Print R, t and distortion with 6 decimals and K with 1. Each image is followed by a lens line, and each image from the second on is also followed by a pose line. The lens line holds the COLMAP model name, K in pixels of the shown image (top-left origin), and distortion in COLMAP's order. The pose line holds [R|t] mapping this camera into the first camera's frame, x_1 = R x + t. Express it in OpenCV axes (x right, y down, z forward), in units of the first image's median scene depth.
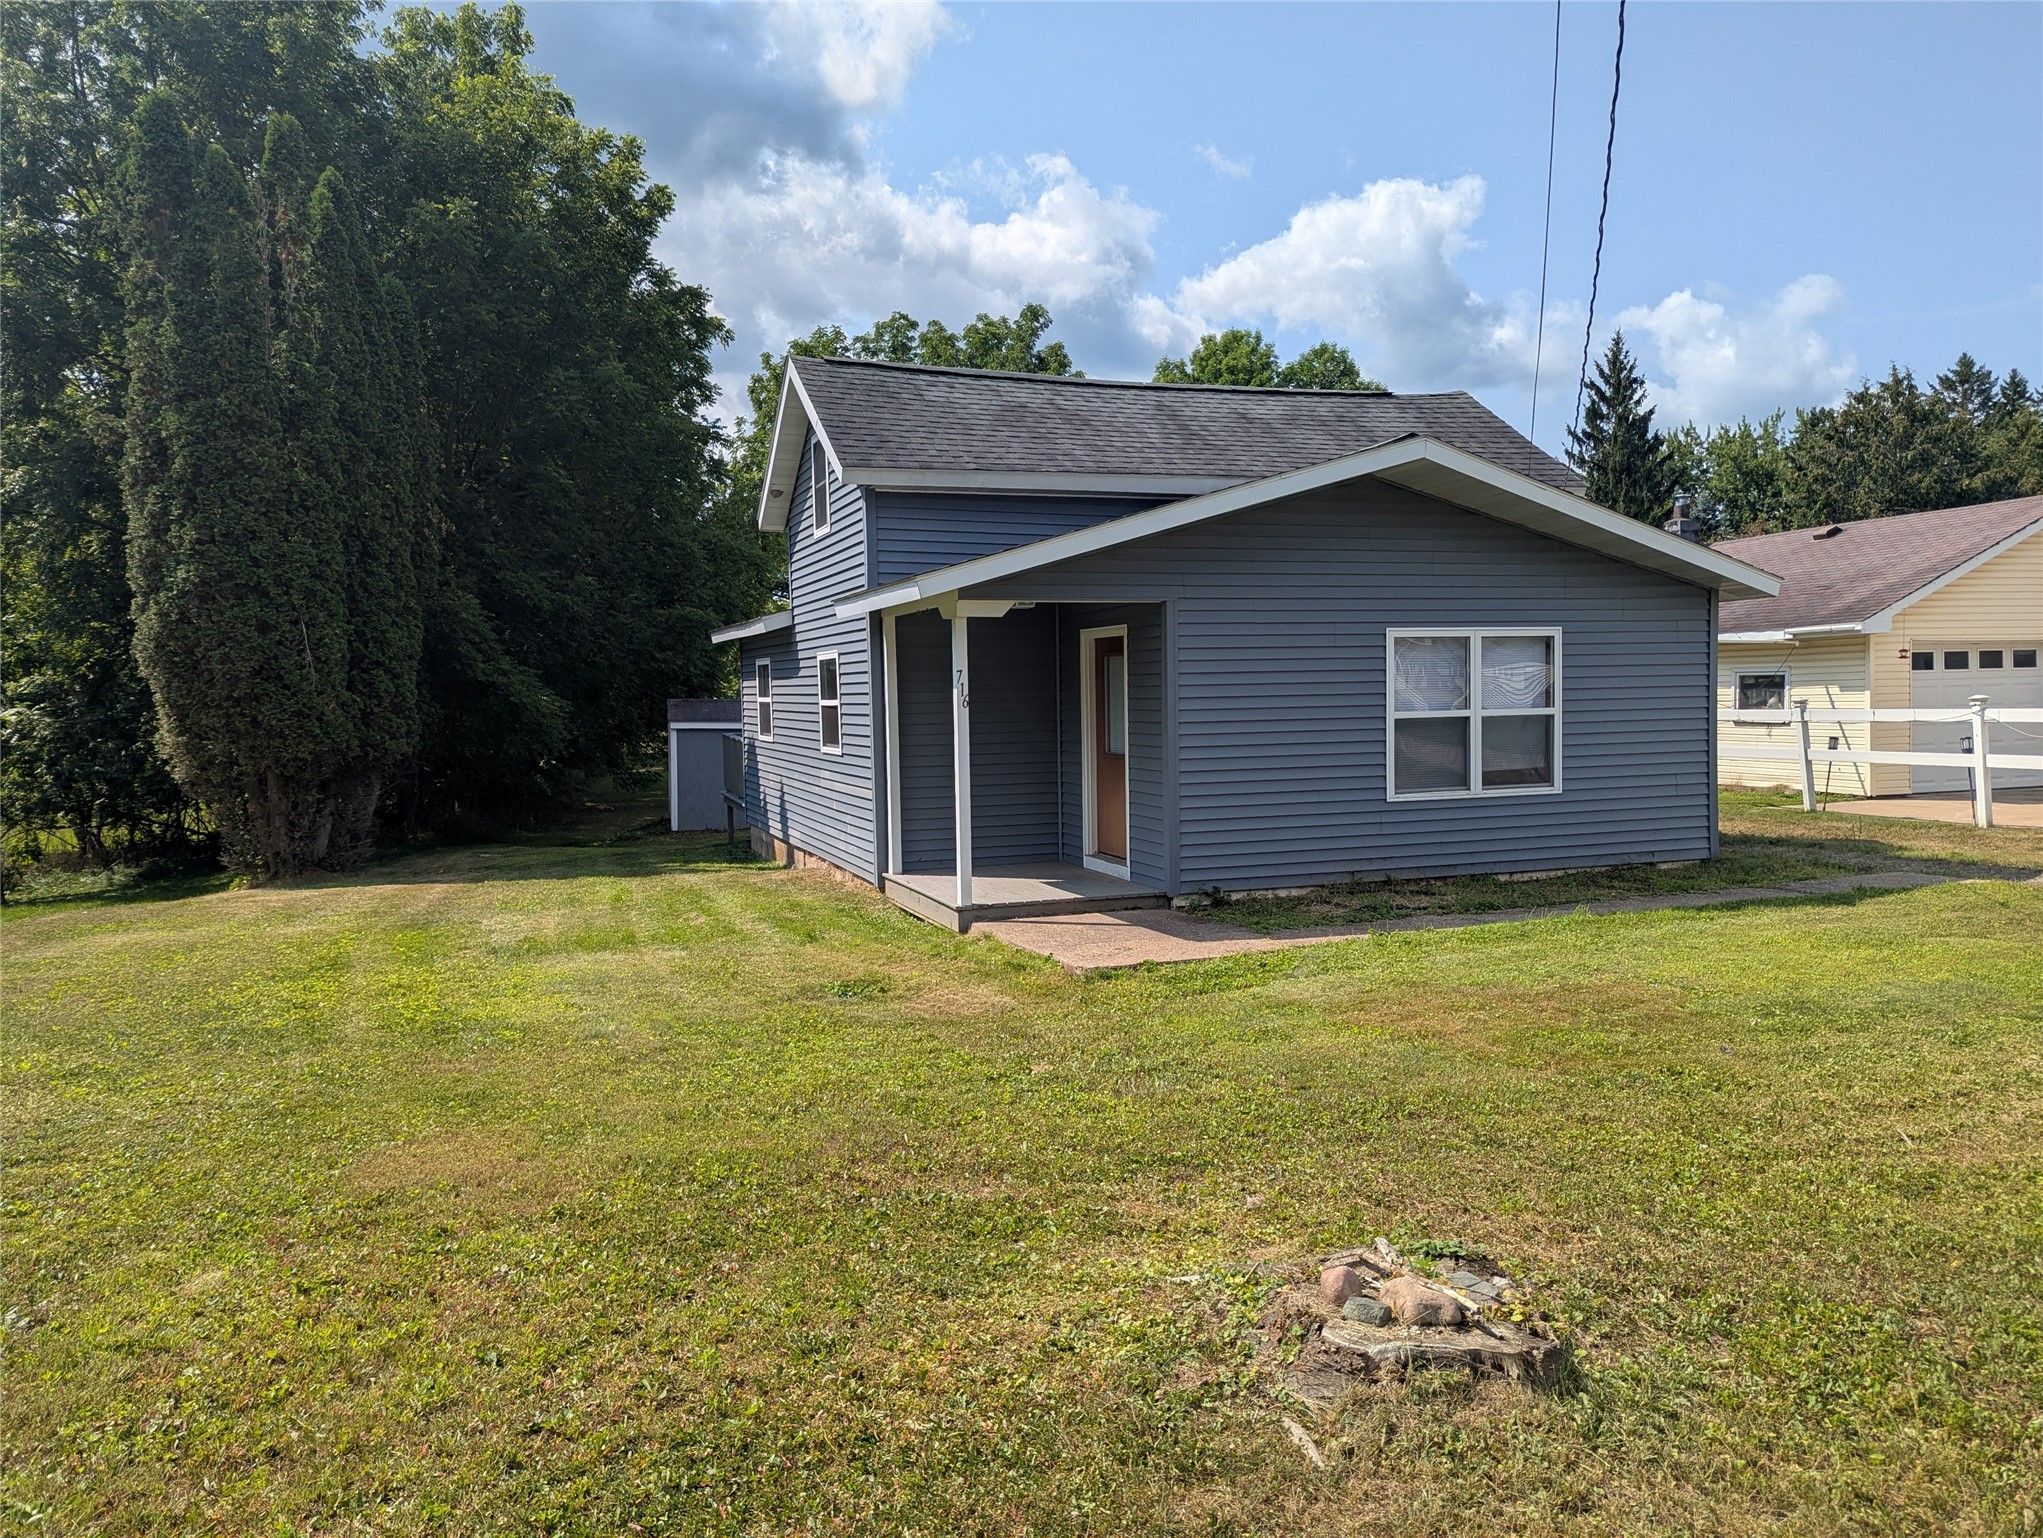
lens RADIAL K [[1392.3, 0, 969.8], [0, 1392.3, 790.8], [0, 0, 1]] dist [0.056307, -0.050984]
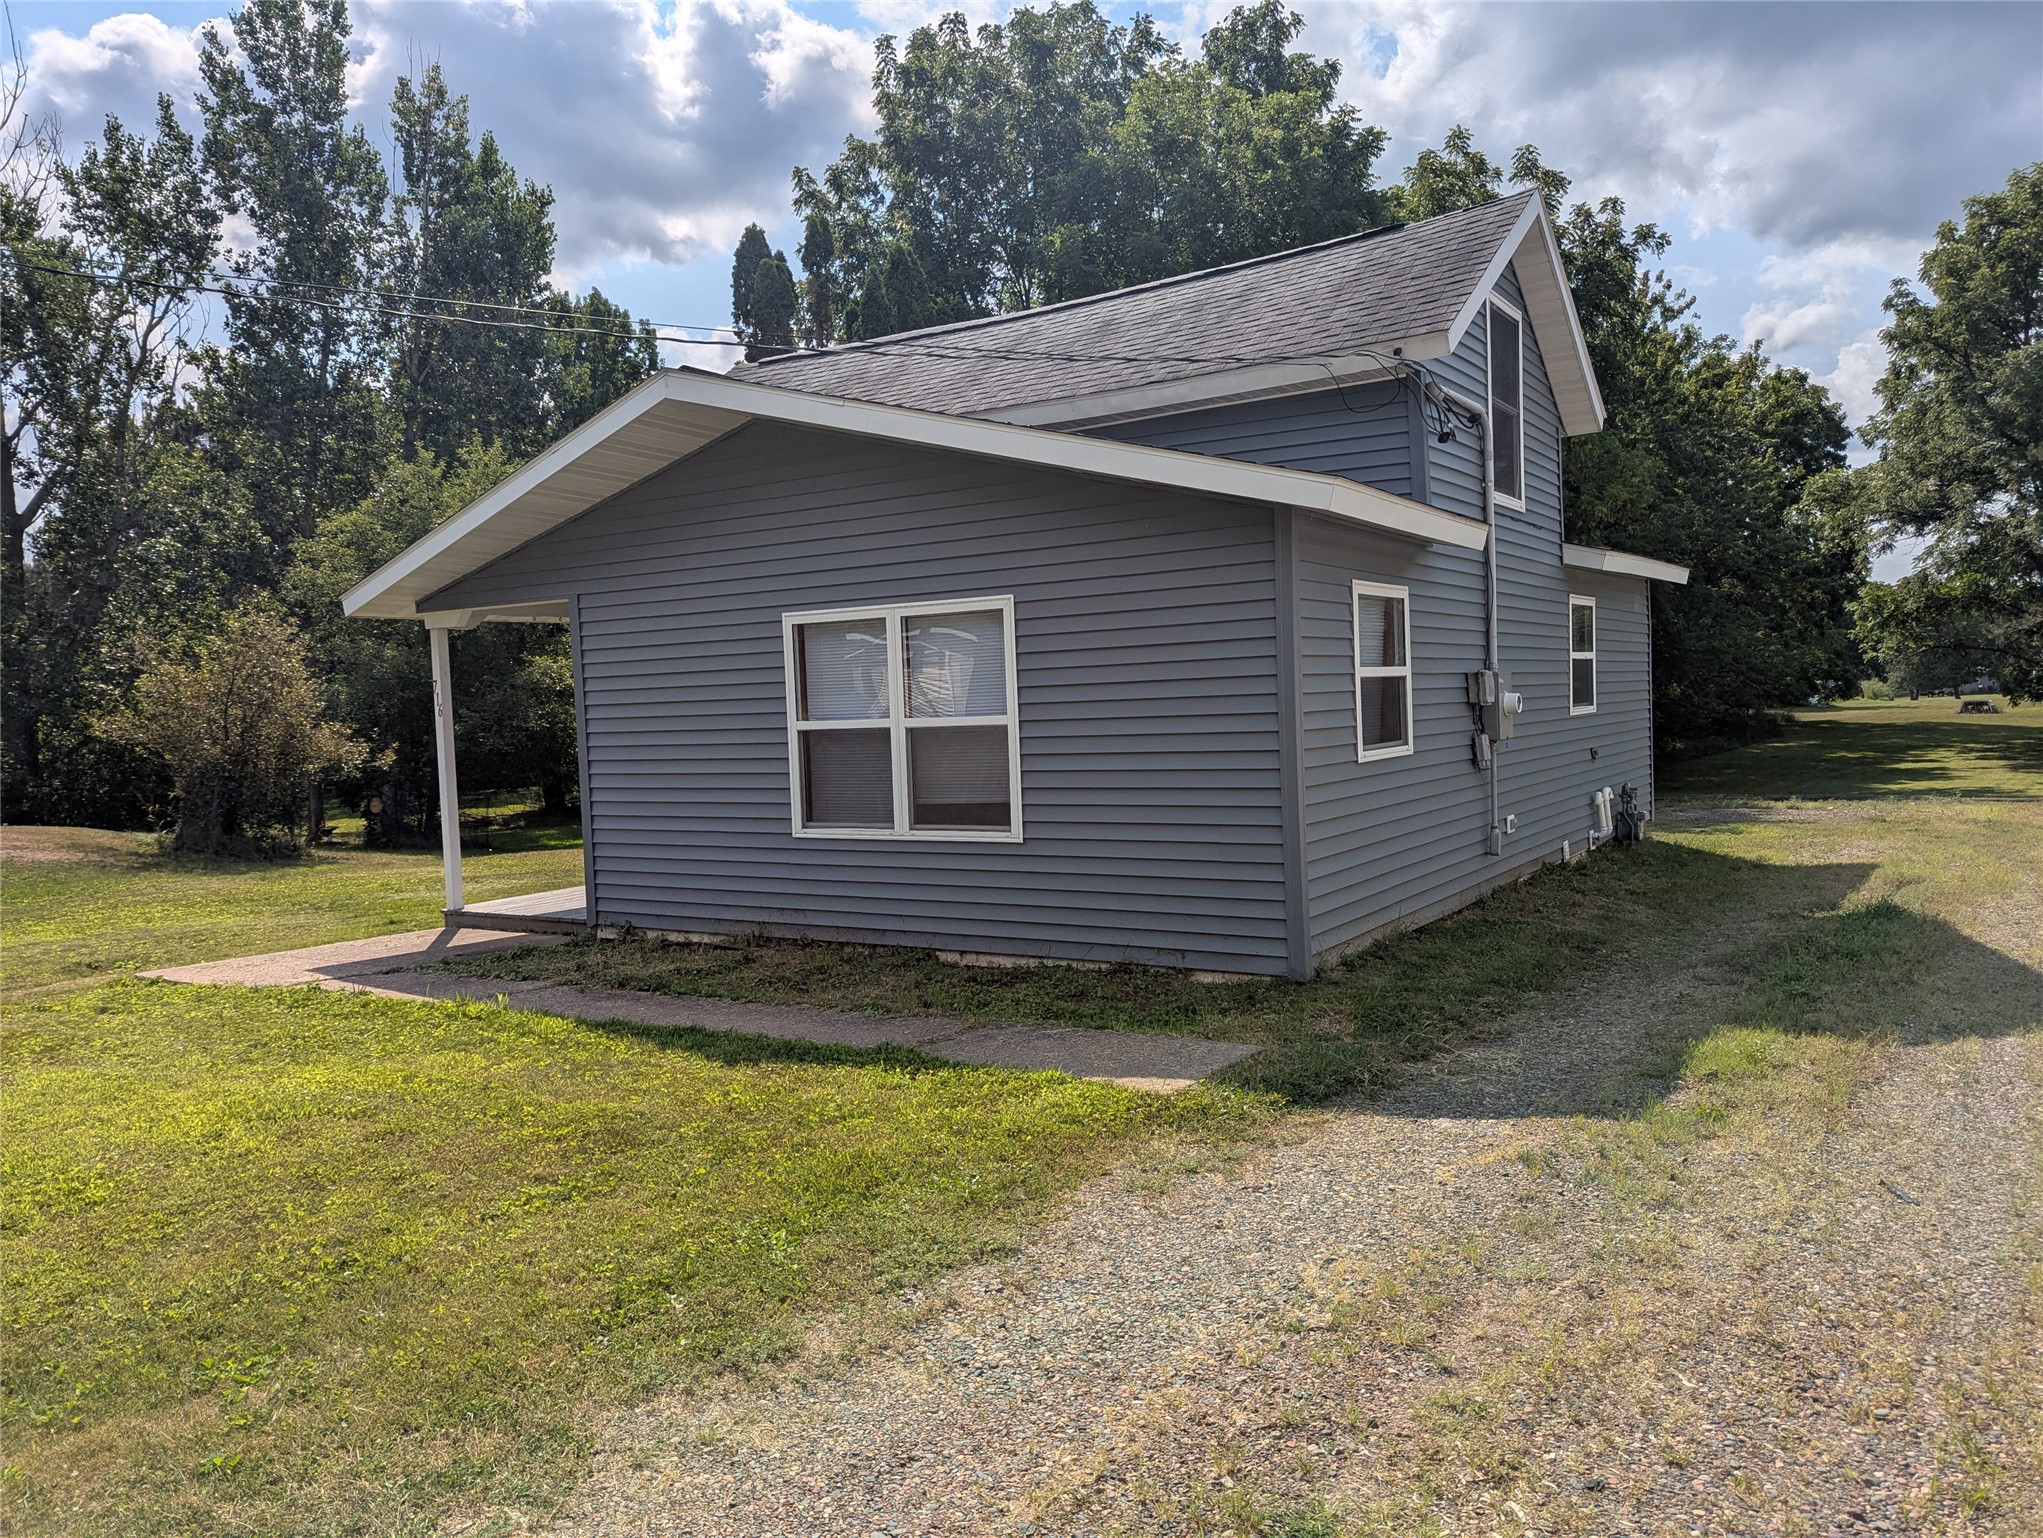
lens RADIAL K [[1426.2, 0, 1015.7], [0, 1426.2, 756.0], [0, 0, 1]] dist [0.061416, -0.053064]
pose [[0.617272, 0.022319, -0.786434, 0.589823], [-0.028026, 0.999587, 0.006371, -0.026917], [0.786251, 0.018108, 0.617642, 0.359686]]
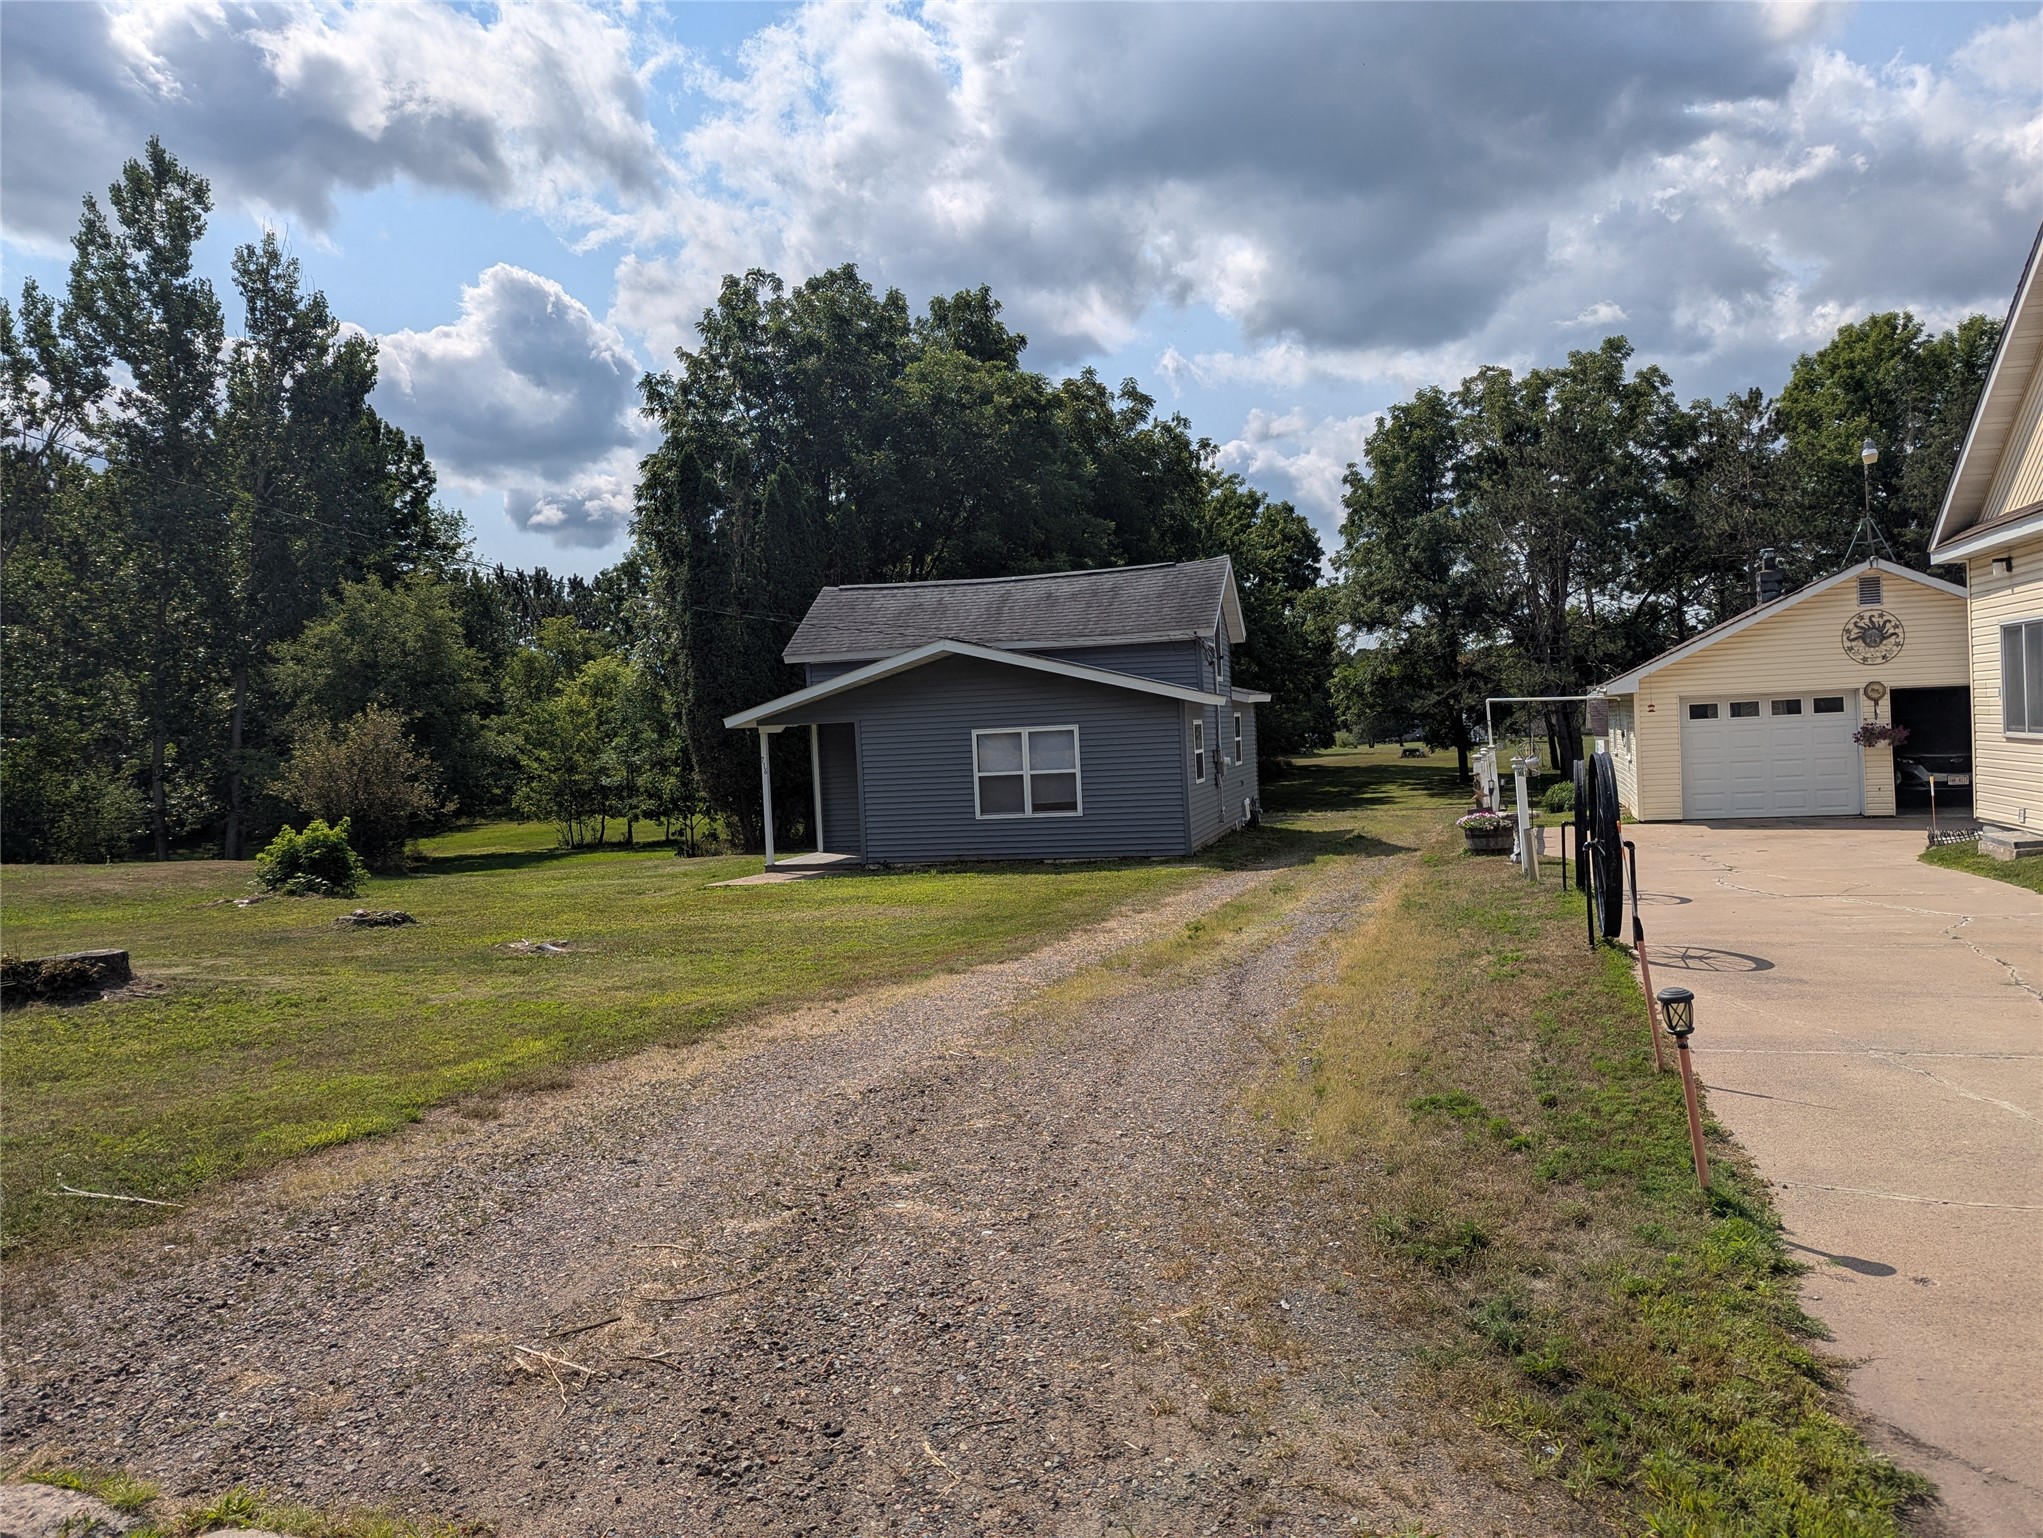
lens RADIAL K [[1447.7, 0, 1022.0], [0, 1447.7, 761.0], [0, 0, 1]] dist [0.067295, -0.063339]
pose [[0.832157, -0.013550, -0.554375, 0.863835], [-0.004544, 0.999501, -0.031252, -0.006242], [0.554521, 0.028526, 0.831680, -0.370972]]
